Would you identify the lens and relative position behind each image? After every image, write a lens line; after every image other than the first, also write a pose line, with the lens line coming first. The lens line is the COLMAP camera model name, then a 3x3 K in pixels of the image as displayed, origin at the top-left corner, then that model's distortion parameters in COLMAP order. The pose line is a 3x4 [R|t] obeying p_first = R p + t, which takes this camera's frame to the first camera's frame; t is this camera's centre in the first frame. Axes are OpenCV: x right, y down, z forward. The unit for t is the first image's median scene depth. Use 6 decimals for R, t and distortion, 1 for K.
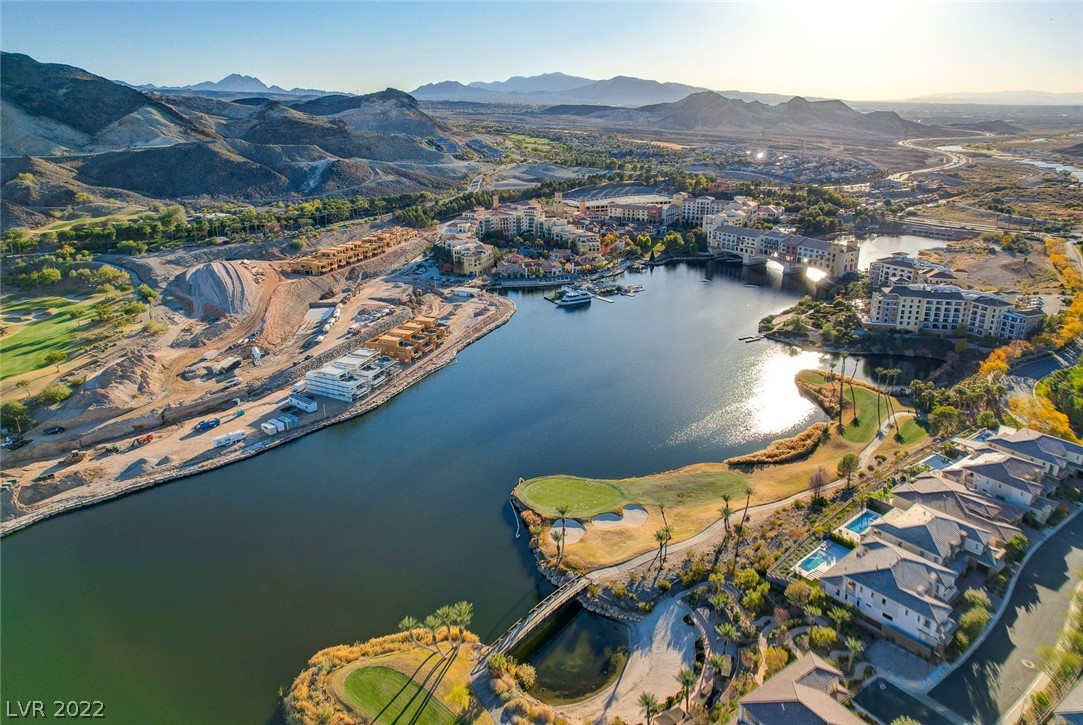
lens RADIAL K [[692.5, 0, 541.5], [0, 692.5, 362.5], [0, 0, 1]] dist [-0.082662, 0.074301]
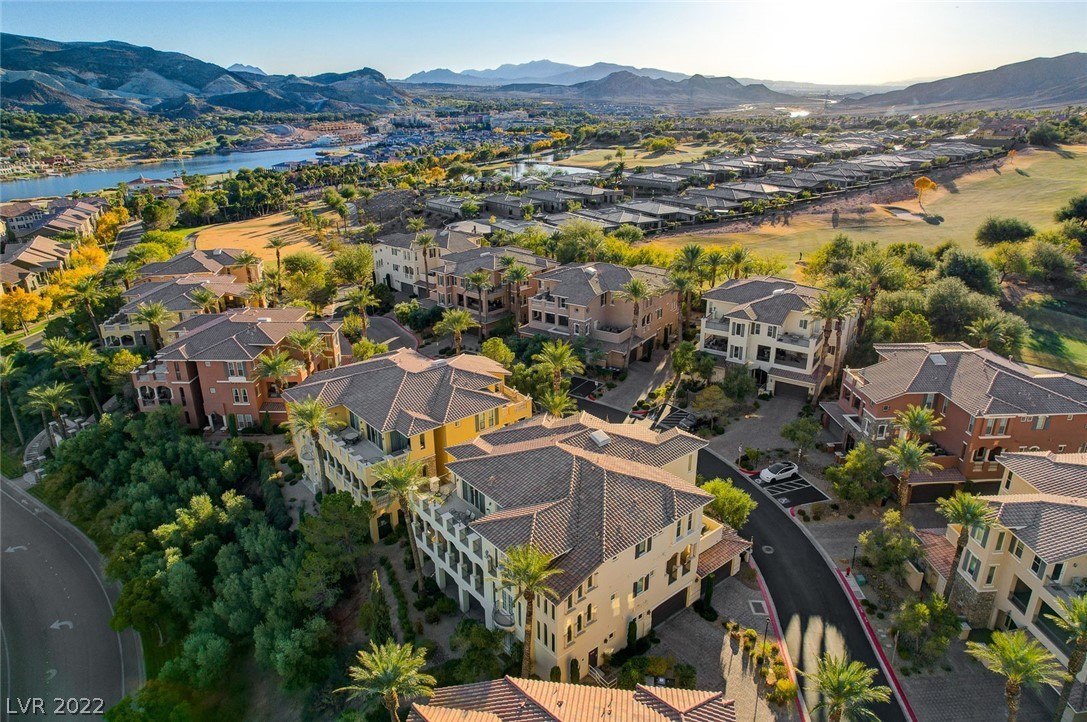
lens RADIAL K [[727.7, 0, 543.5], [0, 727.7, 361.0], [0, 0, 1]] dist [-0.044885, 0.000909]
pose [[0.999971, -0.003108, -0.006919, 0.397945], [0.003058, 0.999970, -0.007119, 0.569944], [0.006941, 0.007098, 0.999951, -1.278078]]
